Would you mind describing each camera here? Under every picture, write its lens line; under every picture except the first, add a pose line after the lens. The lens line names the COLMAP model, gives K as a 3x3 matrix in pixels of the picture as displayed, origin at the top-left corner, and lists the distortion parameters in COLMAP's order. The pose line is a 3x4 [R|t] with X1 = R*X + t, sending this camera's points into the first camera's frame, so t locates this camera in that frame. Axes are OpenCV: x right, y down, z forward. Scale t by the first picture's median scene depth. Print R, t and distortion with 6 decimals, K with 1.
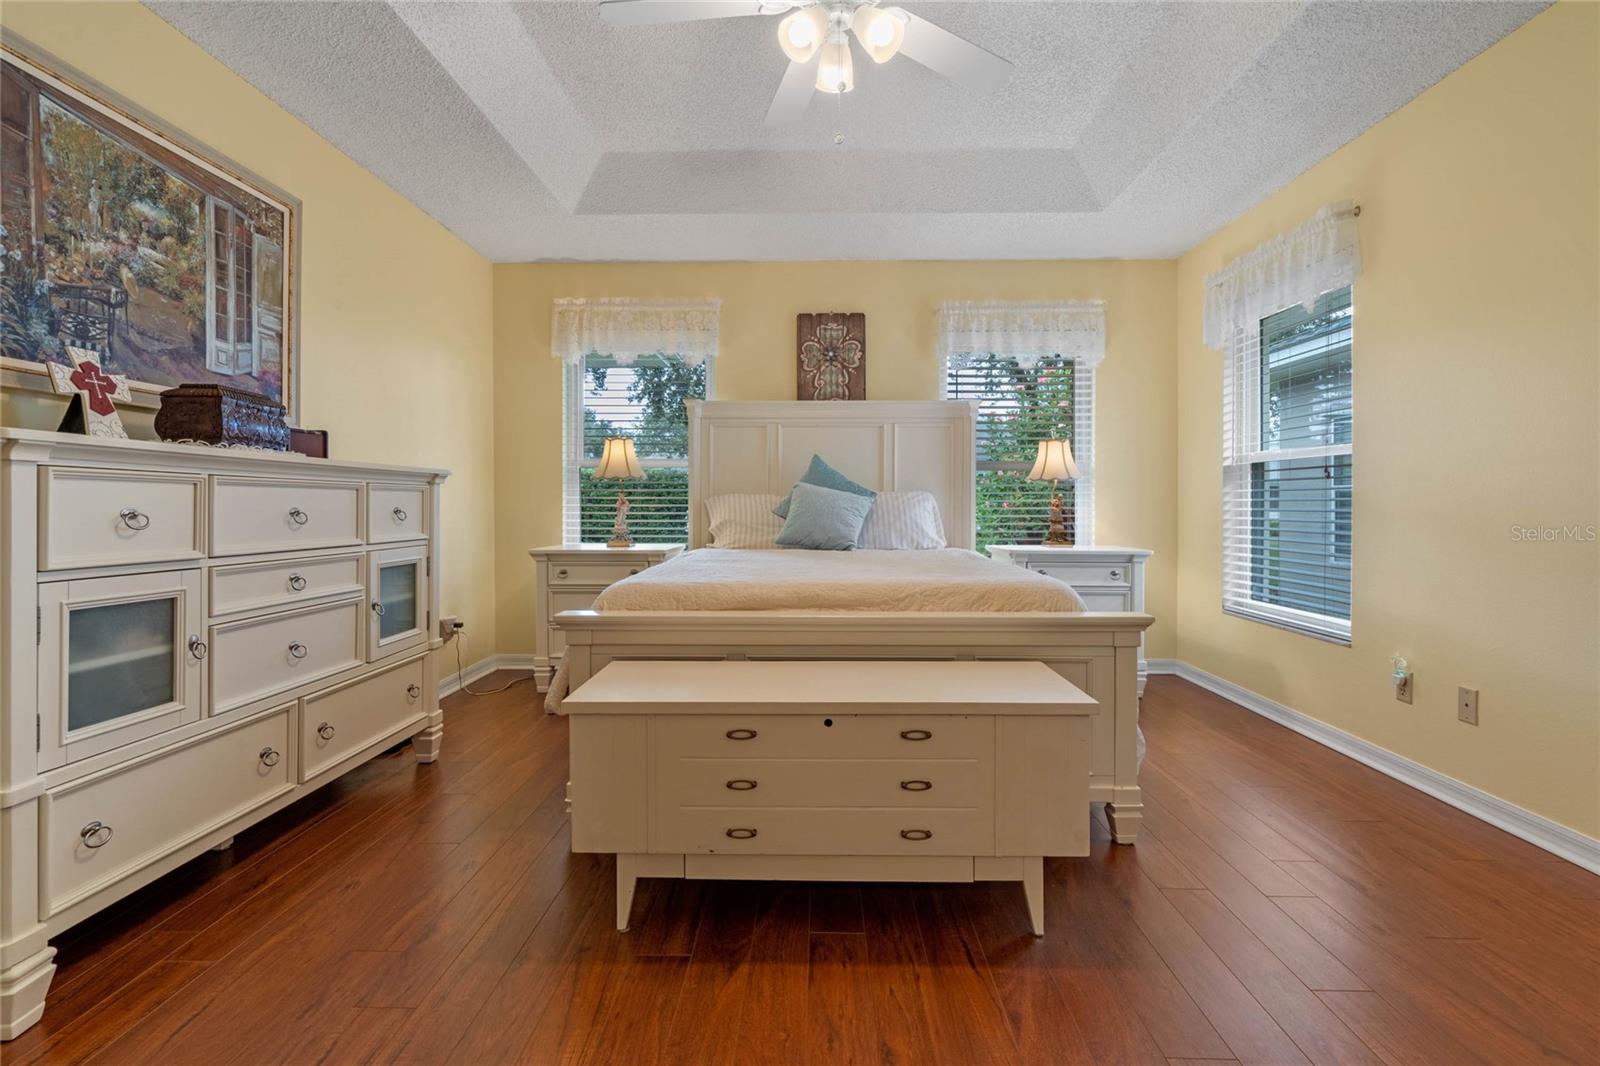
lens RADIAL K [[727.1, 0, 801.1], [0, 727.1, 507.9], [0, 0, 1]] dist [-0.005737, 0.003127]
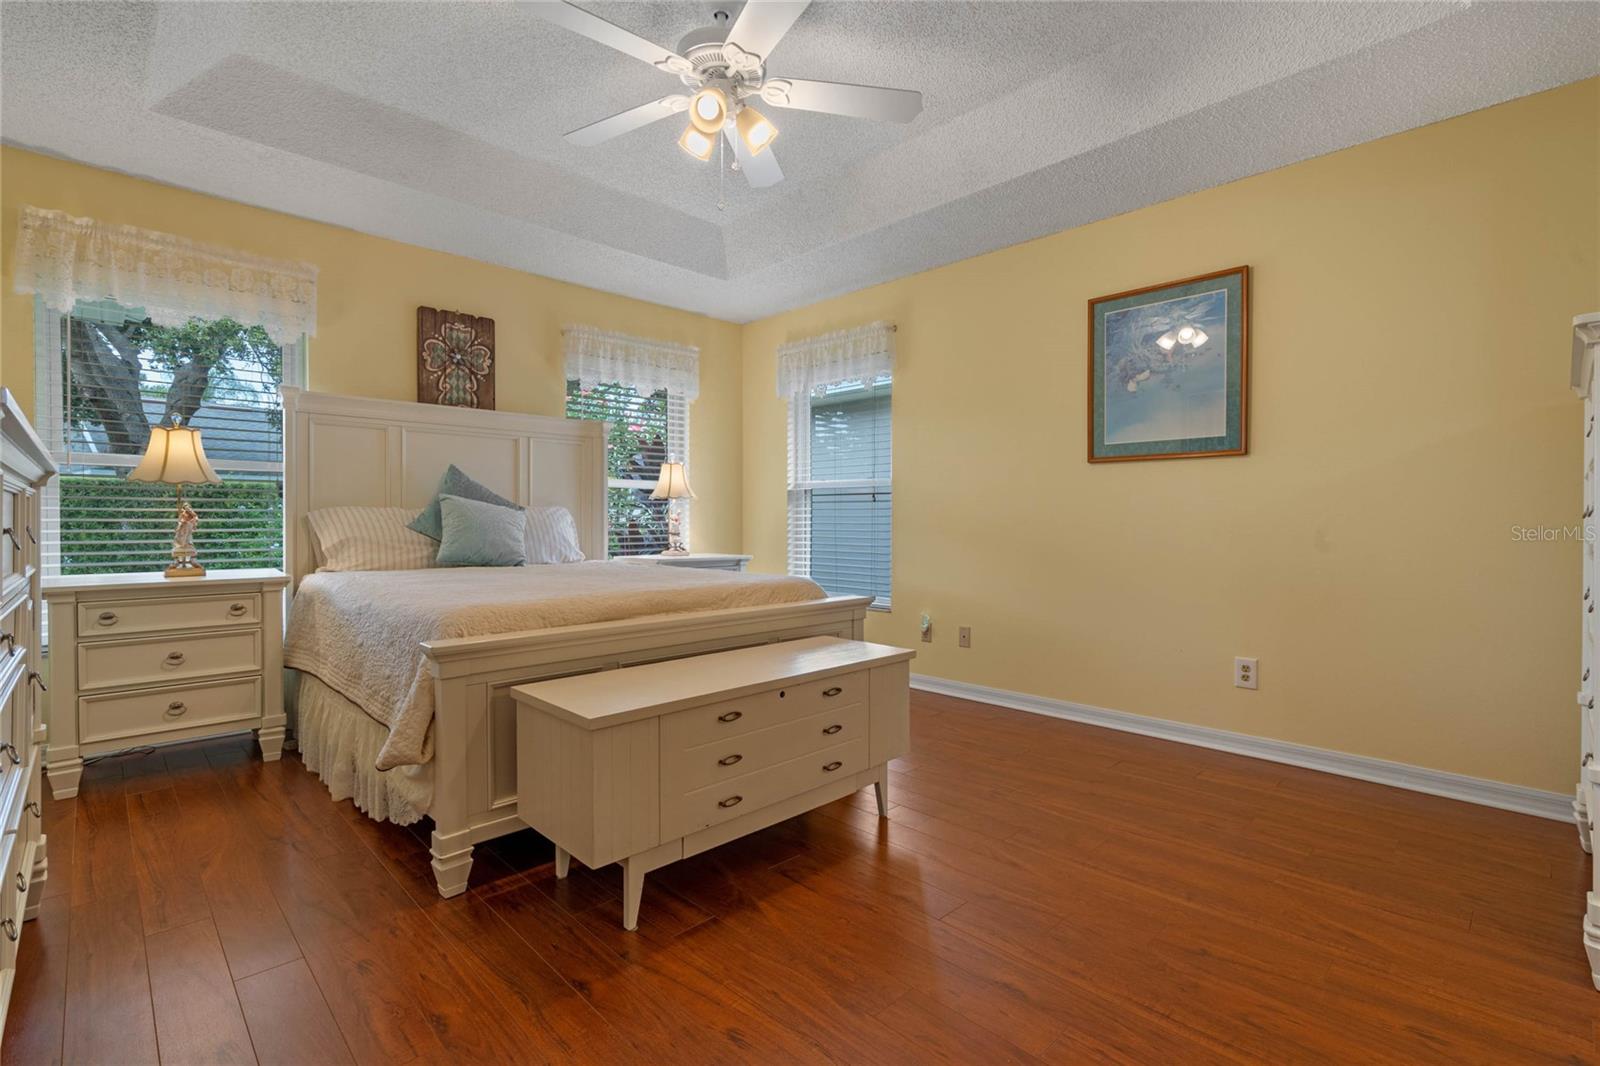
lens RADIAL K [[727.1, 0, 798.1], [0, 727.1, 527.3], [0, 0, 1]] dist [-0.005737, 0.003127]
pose [[0.703729, -0.007345, 0.710431, -0.329002], [0.002811, 0.999968, 0.007555, 0.000177], [-0.710463, -0.003320, 0.703727, 0.042242]]
